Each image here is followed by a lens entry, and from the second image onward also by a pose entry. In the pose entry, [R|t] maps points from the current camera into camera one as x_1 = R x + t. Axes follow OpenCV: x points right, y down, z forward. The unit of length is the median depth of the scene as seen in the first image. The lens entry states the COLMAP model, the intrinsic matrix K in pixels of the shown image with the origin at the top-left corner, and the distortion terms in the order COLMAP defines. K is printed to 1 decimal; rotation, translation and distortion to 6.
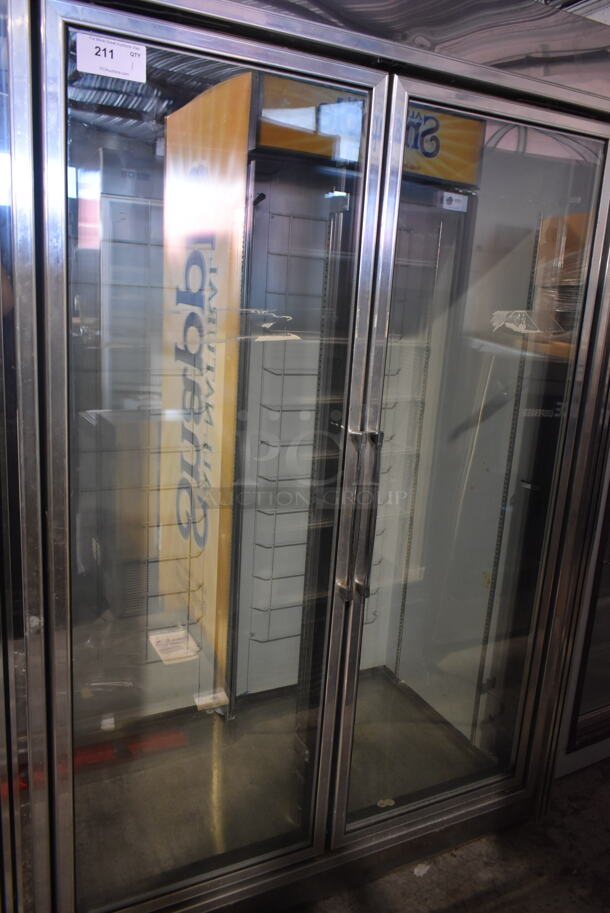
lens RADIAL K [[719.4, 0, 306.6], [0, 719.4, 459.4], [0, 0, 1]] dist [0.035952, -0.010271]
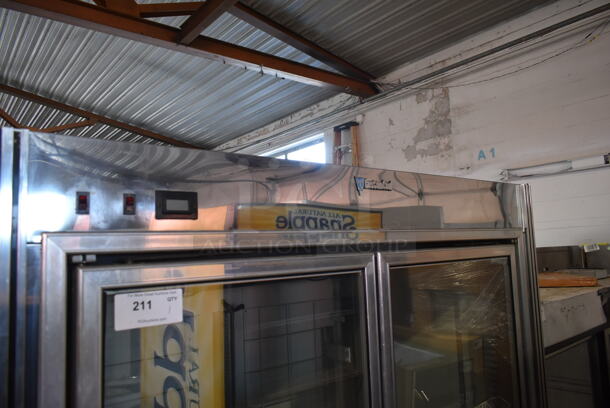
lens RADIAL K [[480.7, 0, 306.4], [0, 480.7, 201.2], [0, 0, 1]] dist [0.035952, -0.010271]
pose [[0.975455, -0.088730, 0.201529, -0.088854], [0.148568, 0.940717, -0.304926, -0.228051], [-0.162526, 0.327382, 0.930809, 0.144687]]
